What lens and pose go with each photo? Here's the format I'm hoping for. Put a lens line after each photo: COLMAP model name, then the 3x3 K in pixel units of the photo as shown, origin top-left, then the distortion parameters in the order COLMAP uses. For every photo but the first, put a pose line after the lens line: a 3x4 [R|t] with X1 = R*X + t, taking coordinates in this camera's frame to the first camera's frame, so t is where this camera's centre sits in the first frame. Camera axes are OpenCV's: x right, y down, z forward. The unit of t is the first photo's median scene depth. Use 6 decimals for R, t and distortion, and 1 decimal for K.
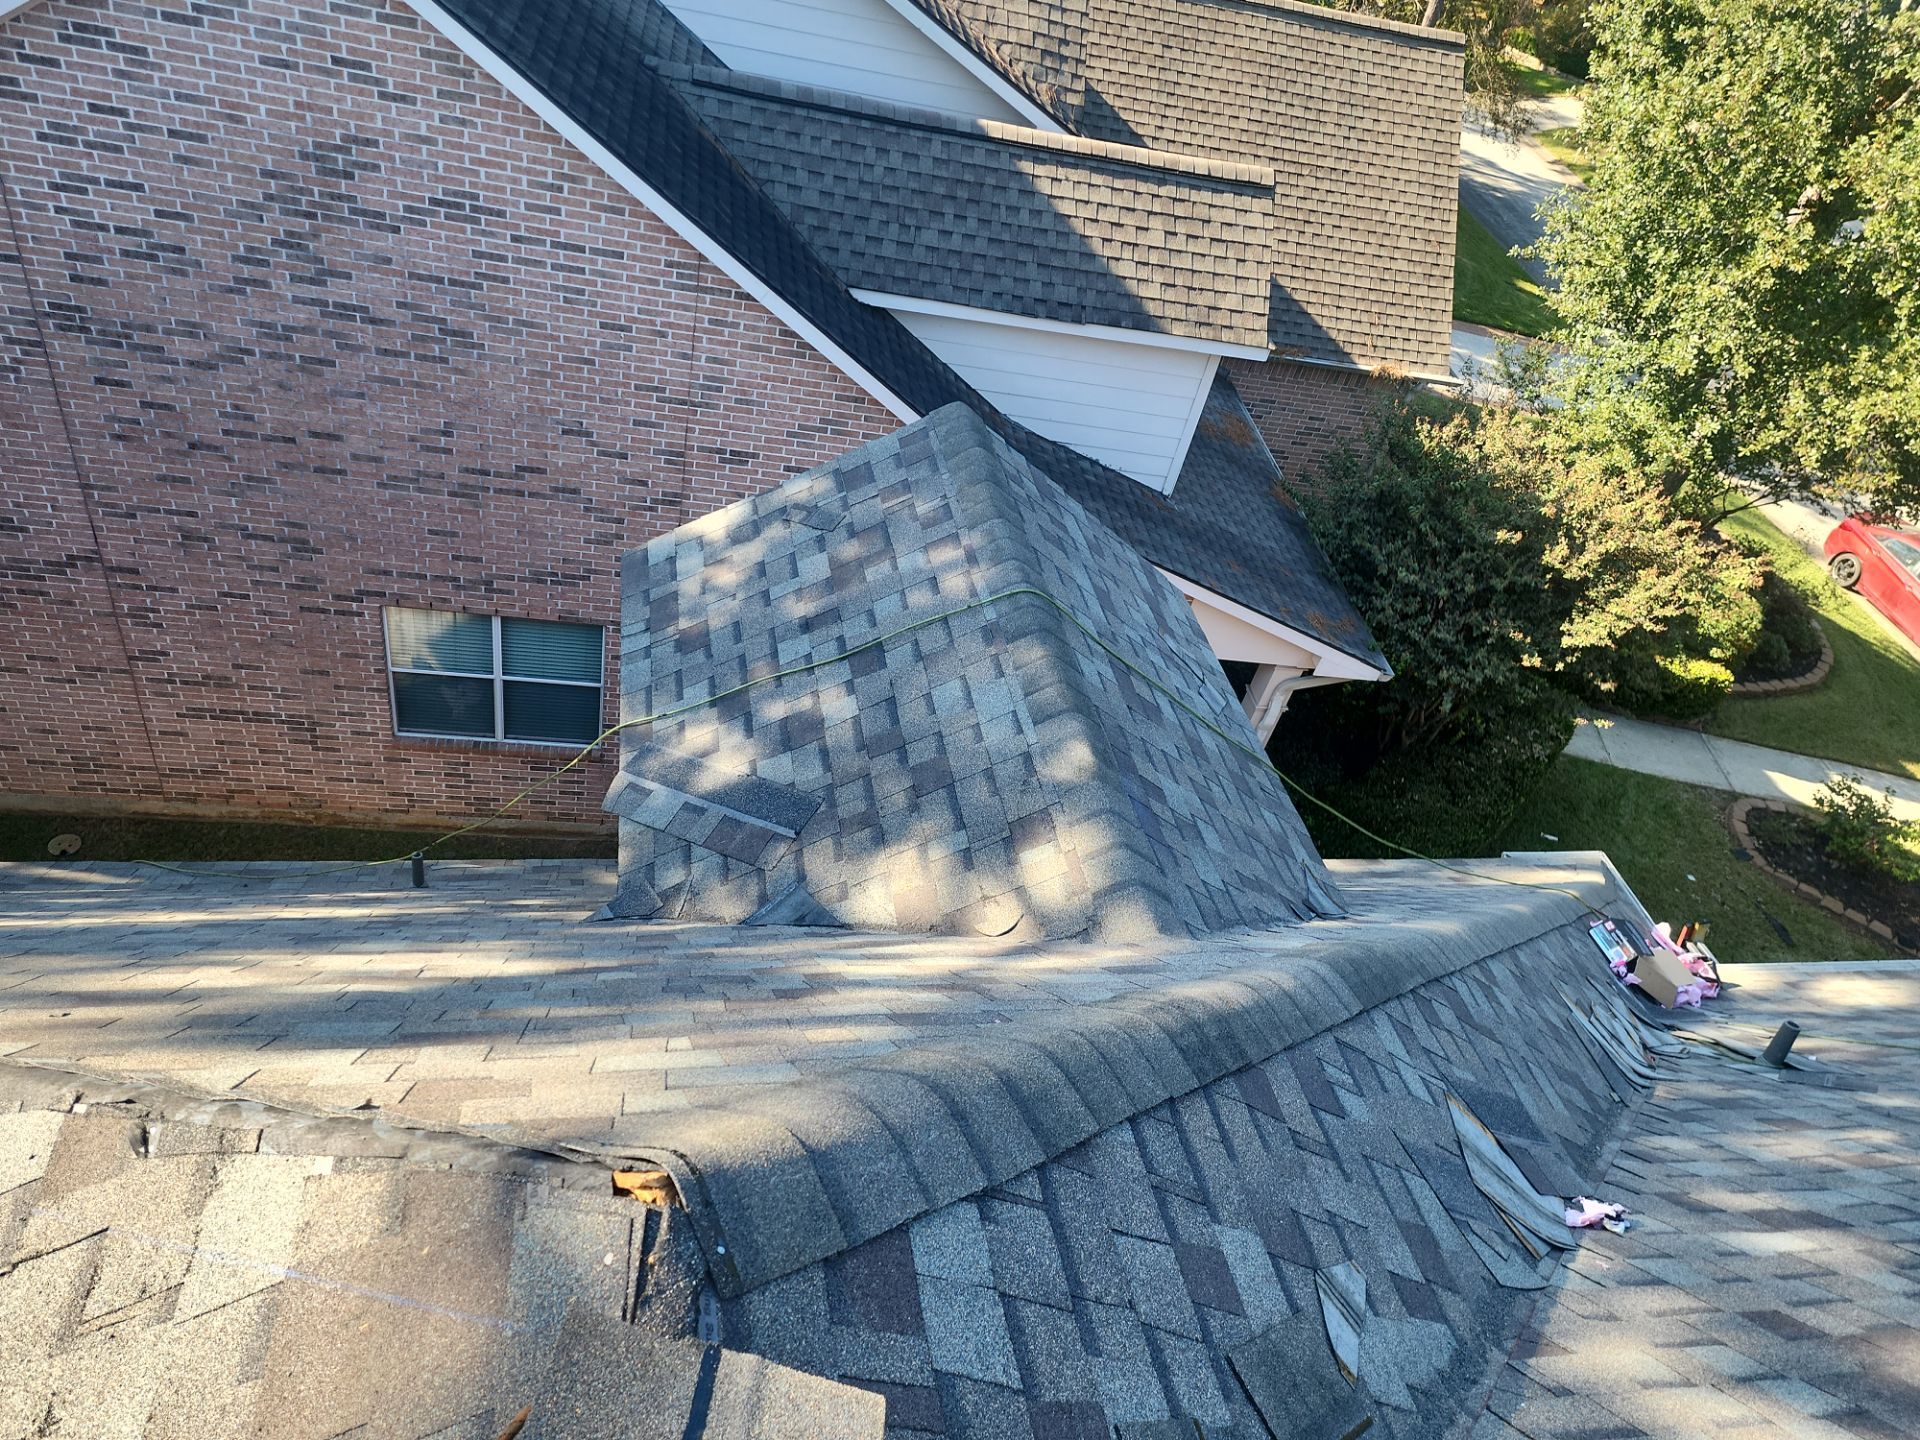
lens RADIAL K [[1274.6, 0, 950.9], [0, 1274.6, 727.9], [0, 0, 1]] dist [0.088446, -0.070884]
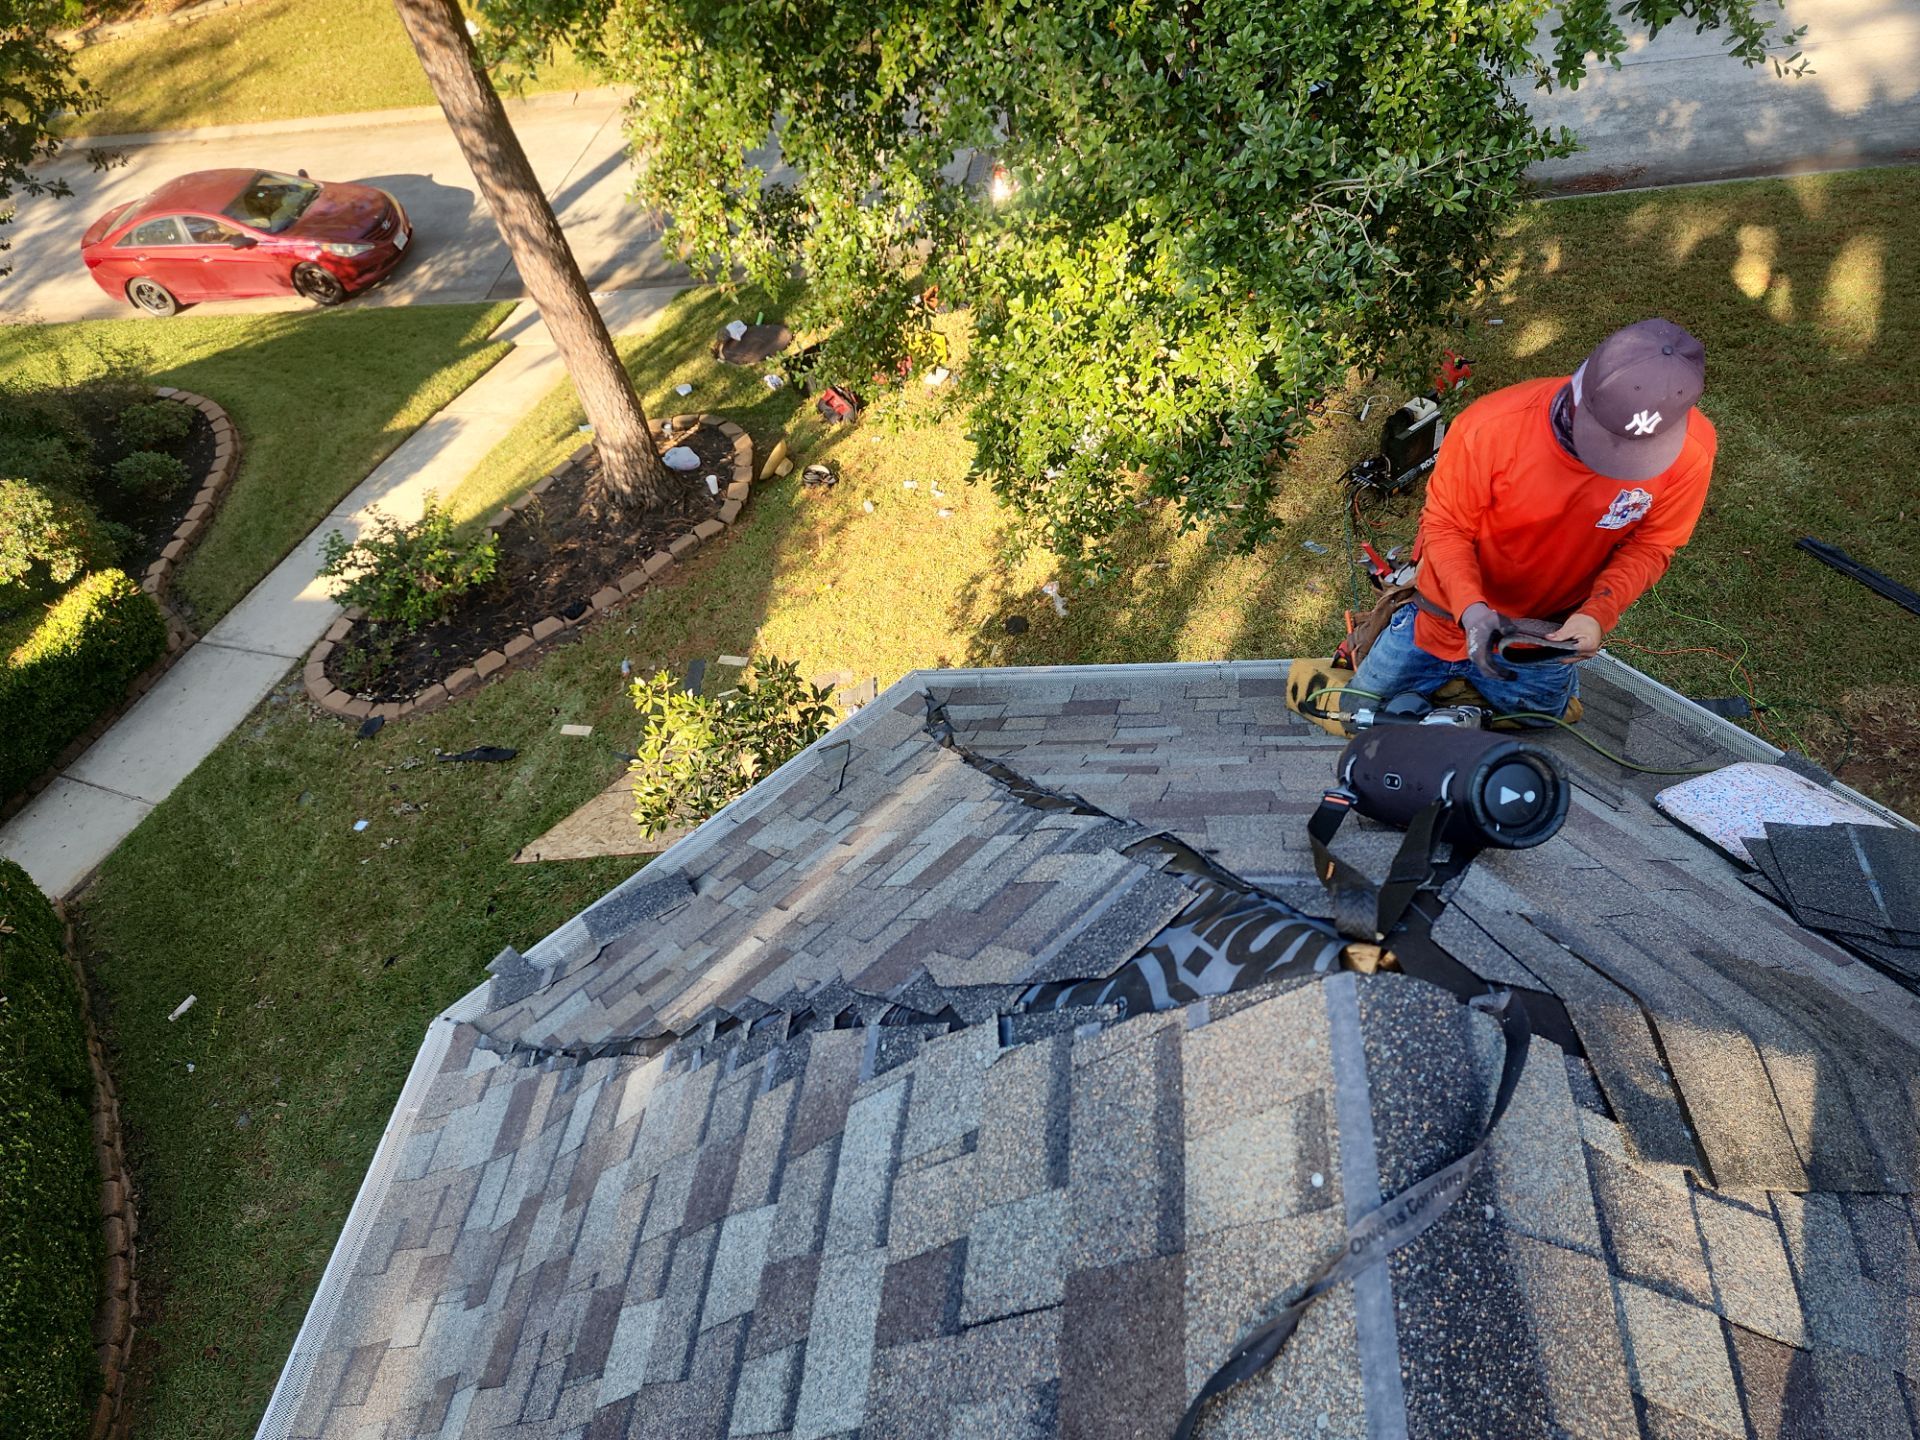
lens RADIAL K [[1250.7, 0, 953.8], [0, 1250.7, 728.8], [0, 0, 1]] dist [0.092164, -0.068298]
pose [[0.248085, -0.866542, 0.433081, 0.600317], [0.784645, 0.441931, 0.434775, 0.073032], [-0.568142, 0.231954, 0.789564, 0.465316]]
